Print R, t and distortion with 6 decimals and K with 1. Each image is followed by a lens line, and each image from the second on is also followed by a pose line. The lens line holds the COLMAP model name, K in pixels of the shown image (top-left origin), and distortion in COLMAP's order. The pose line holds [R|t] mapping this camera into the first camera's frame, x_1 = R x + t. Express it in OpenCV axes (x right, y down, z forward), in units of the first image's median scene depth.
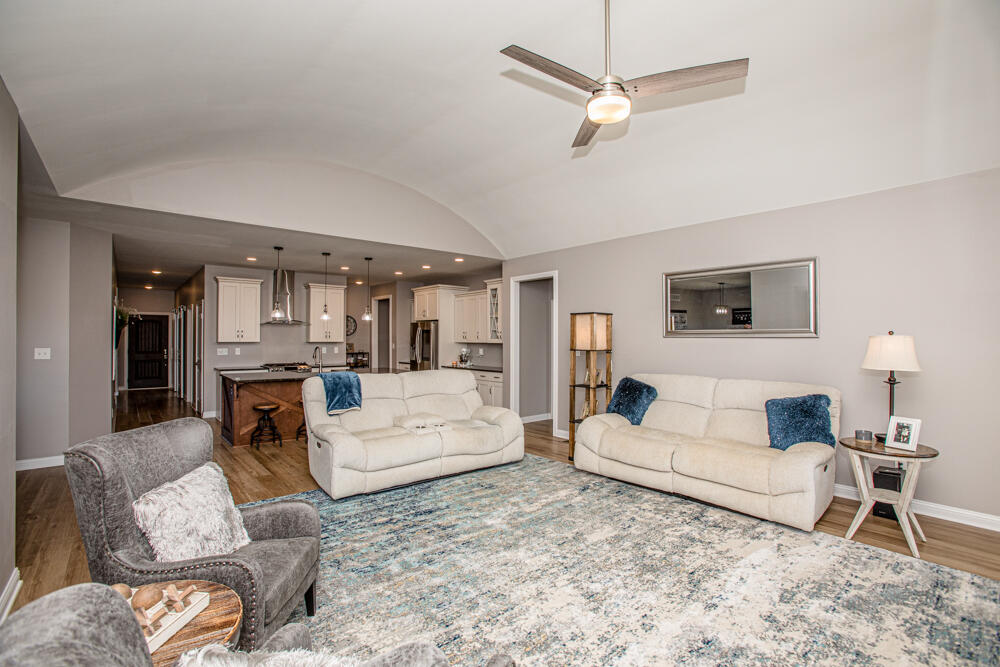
lens RADIAL K [[453.8, 0, 500.0], [0, 453.8, 333.5], [0, 0, 1]] dist [-0.068848, 0.025078]
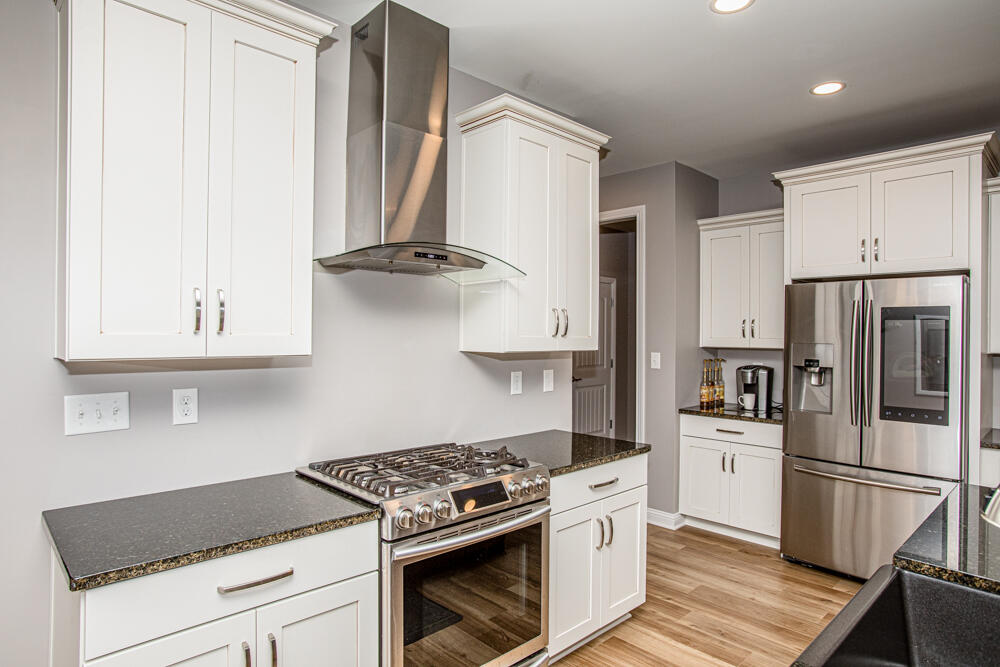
lens RADIAL K [[570.2, 0, 512.6], [0, 570.2, 336.7], [0, 0, 1]] dist [-0.017714, 0.000796]
pose [[0.997123, 0.006336, 0.075534, -0.742081], [-0.007319, 0.999892, 0.012742, 0.011513], [-0.075445, -0.013259, 0.997062, 1.185865]]
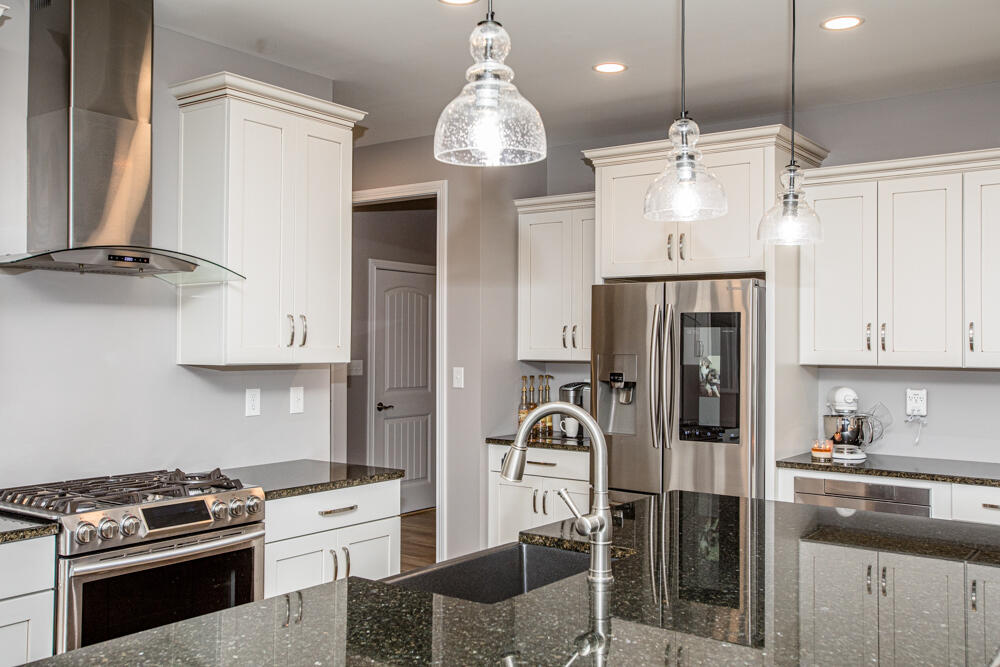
lens RADIAL K [[929.9, 0, 500.0], [0, 929.9, 333.5], [0, 0, 1]] dist [-0.009649, 0.154282]
pose [[0.972880, 0.006636, 0.231215, -0.672517], [-0.005735, 0.999973, -0.004566, 0.009357], [-0.231239, 0.003116, 0.972892, 0.943036]]
